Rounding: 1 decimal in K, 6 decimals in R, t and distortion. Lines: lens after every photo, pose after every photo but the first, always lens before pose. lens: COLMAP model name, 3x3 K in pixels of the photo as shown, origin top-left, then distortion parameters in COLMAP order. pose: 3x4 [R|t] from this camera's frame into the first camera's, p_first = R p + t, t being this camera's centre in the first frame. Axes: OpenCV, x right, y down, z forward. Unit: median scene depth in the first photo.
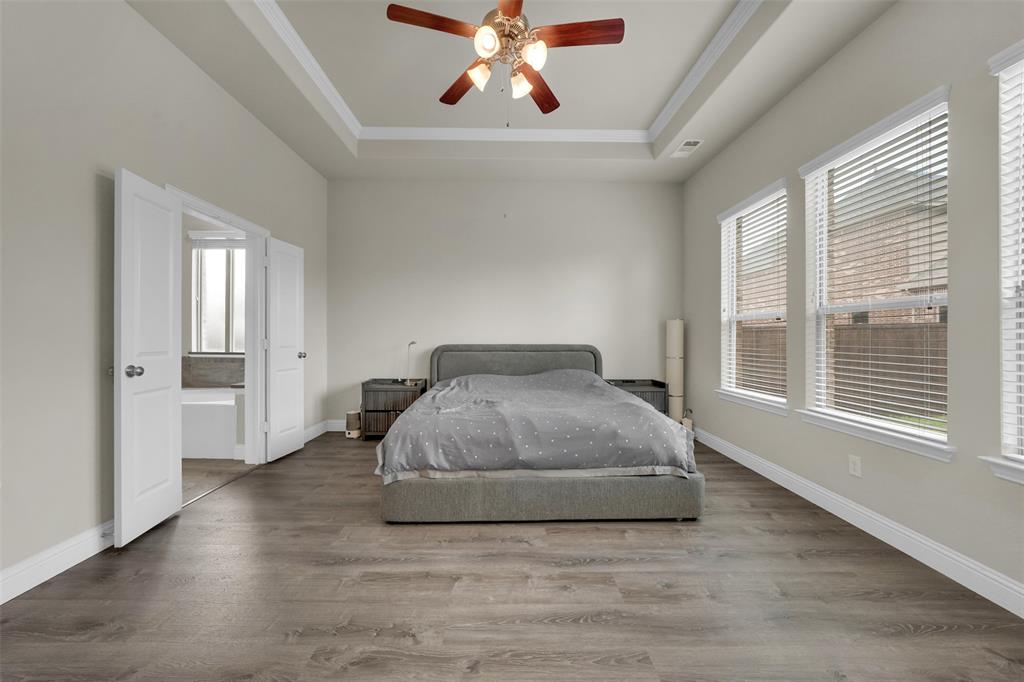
lens RADIAL K [[393.3, 0, 477.0], [0, 393.3, 330.1], [0, 0, 1]] dist [-0.013370, -0.000410]
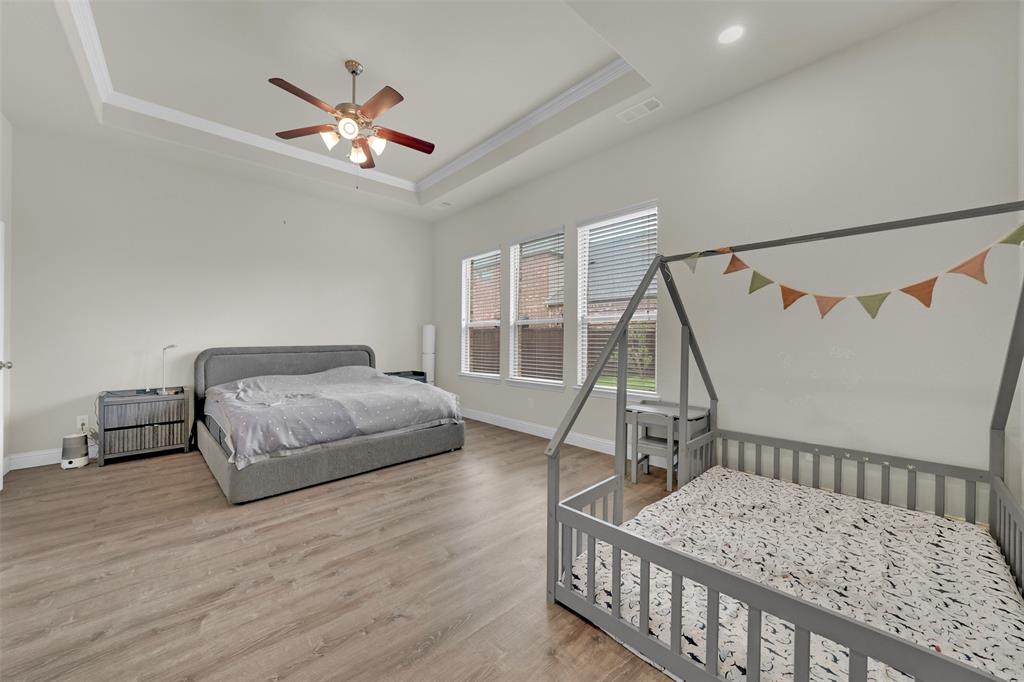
lens RADIAL K [[384.9, 0, 514.2], [0, 384.9, 338.2], [0, 0, 1]] dist [0.000709, 0.000028]
pose [[0.726601, -0.006795, 0.687026, -0.407008], [-0.006766, 0.999832, 0.017045, -0.013018], [-0.687027, -0.017033, 0.726433, -0.345470]]
